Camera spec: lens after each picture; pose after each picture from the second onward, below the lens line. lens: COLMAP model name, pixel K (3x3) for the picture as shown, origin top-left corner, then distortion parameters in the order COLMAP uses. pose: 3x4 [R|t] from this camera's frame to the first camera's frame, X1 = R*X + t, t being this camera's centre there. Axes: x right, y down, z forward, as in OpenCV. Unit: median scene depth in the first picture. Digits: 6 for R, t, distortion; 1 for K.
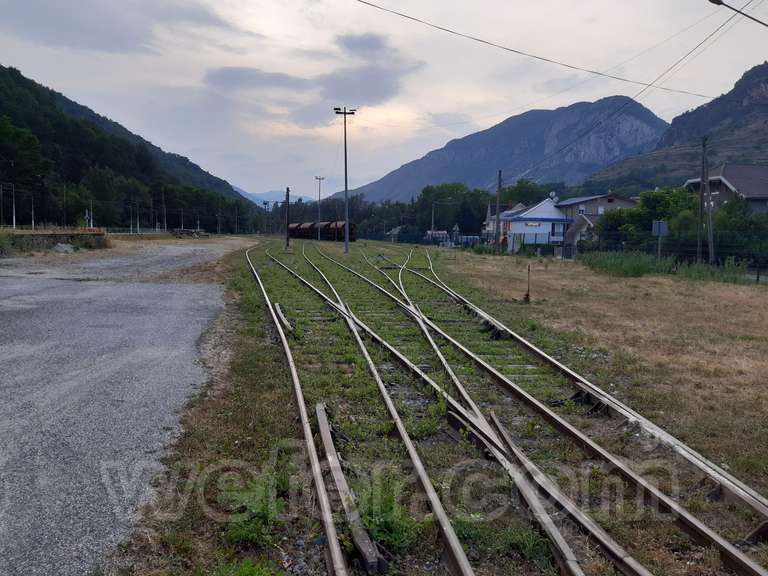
lens RADIAL K [[595.7, 0, 382.9], [0, 595.7, 288.9], [0, 0, 1]] dist [0.077133, -0.134265]
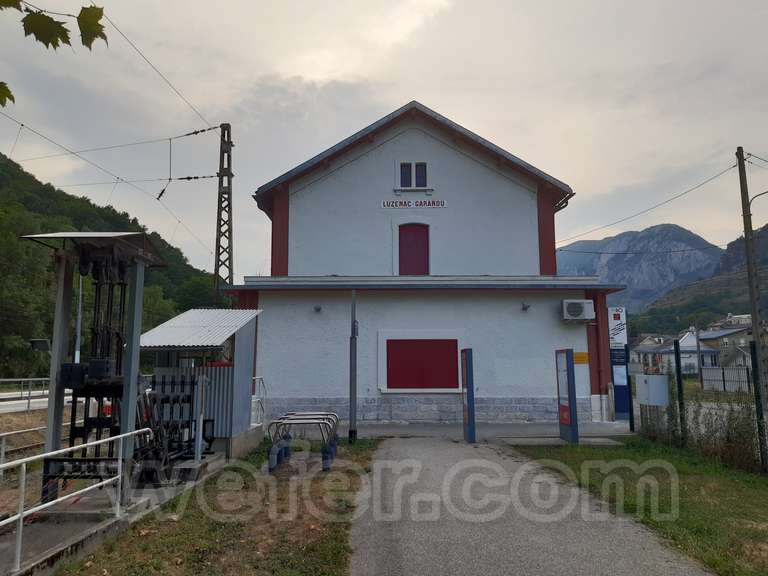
lens RADIAL K [[595.7, 0, 381.7], [0, 595.7, 290.9], [0, 0, 1]] dist [0.077133, -0.134265]
pose [[0.995882, -0.037703, -0.082445, -0.160960], [0.018944, 0.975887, -0.217453, 0.005109], [0.088655, 0.214996, 0.972583, -0.128925]]
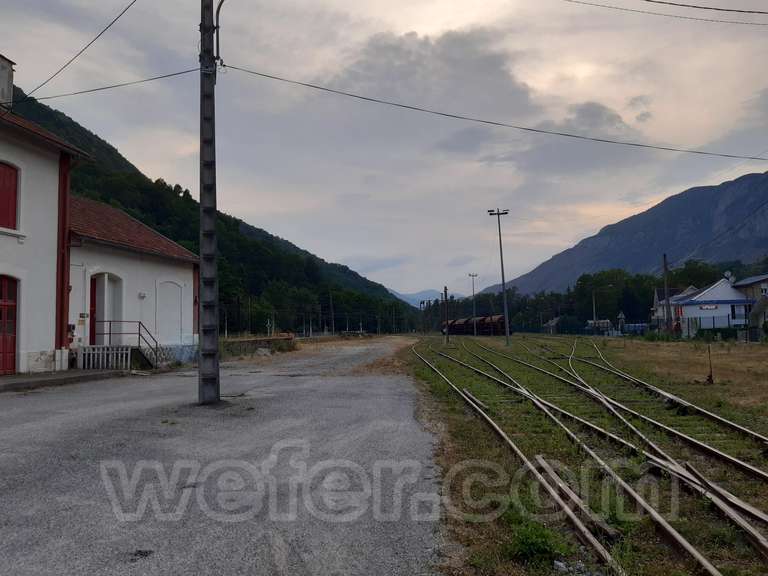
lens RADIAL K [[595.7, 0, 383.4], [0, 595.7, 285.5], [0, 0, 1]] dist [0.077133, -0.134265]
pose [[0.967087, -0.068684, -0.245001, -0.003738], [0.027016, 0.985153, -0.169539, 0.001954], [0.253008, 0.157340, 0.954584, -0.015422]]
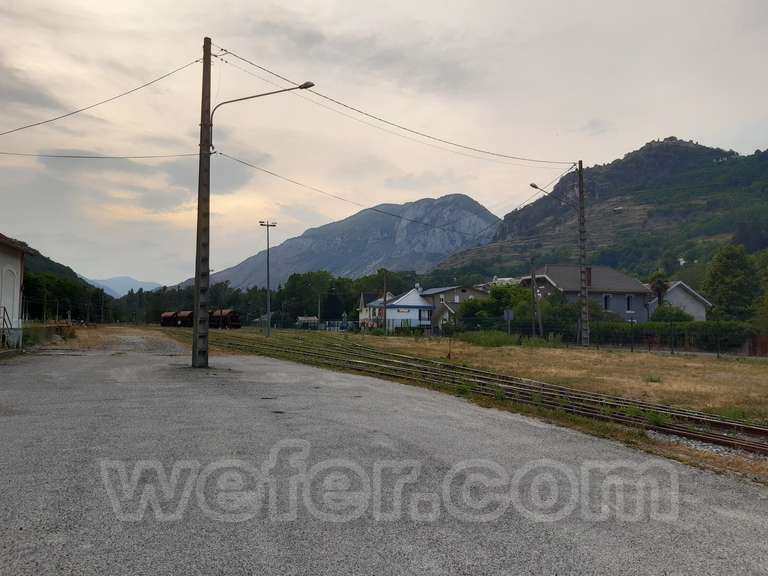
lens RADIAL K [[595.7, 0, 384.9], [0, 595.7, 289.9], [0, 0, 1]] dist [0.077133, -0.134265]
pose [[0.971346, -0.003125, 0.237648, -0.046226], [0.036571, 0.989970, -0.136461, 0.006805], [-0.234838, 0.141242, 0.961718, -0.088071]]
